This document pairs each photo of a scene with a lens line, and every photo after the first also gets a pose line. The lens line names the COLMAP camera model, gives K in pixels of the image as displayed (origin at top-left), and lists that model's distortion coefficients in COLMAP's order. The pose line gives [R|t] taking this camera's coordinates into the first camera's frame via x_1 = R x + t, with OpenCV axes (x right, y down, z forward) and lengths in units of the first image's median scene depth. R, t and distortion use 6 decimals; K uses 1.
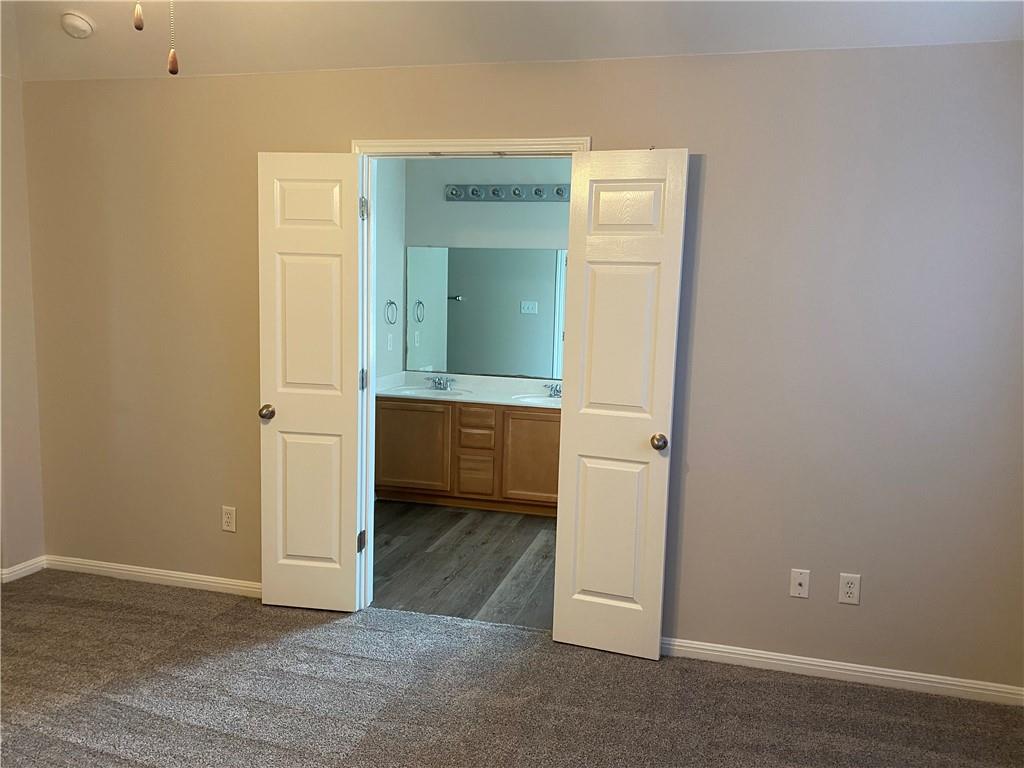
lens RADIAL K [[784.5, 0, 509.0], [0, 784.5, 387.2], [0, 0, 1]] dist [0.012035, 0.000496]
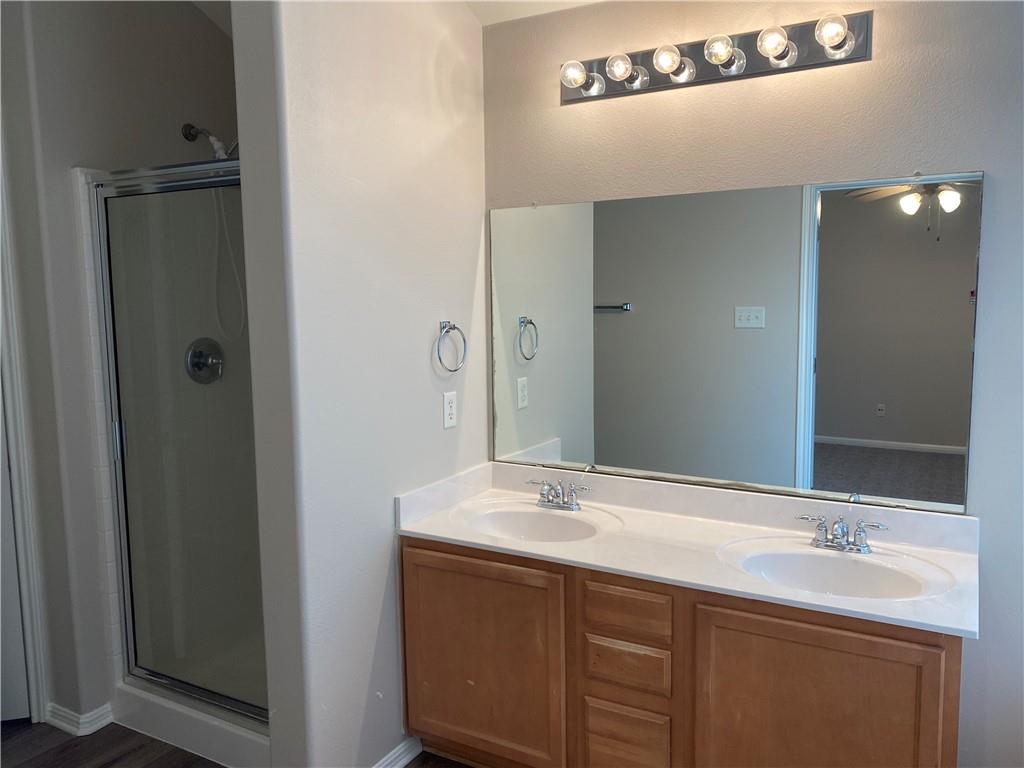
lens RADIAL K [[784.5, 0, 509.0], [0, 784.5, 387.2], [0, 0, 1]] dist [0.012035, 0.000496]
pose [[0.965129, -0.015335, -0.261327, 0.007689], [0.012936, 0.999857, -0.010898, -0.070673], [0.261457, 0.007137, 0.965189, 0.595989]]
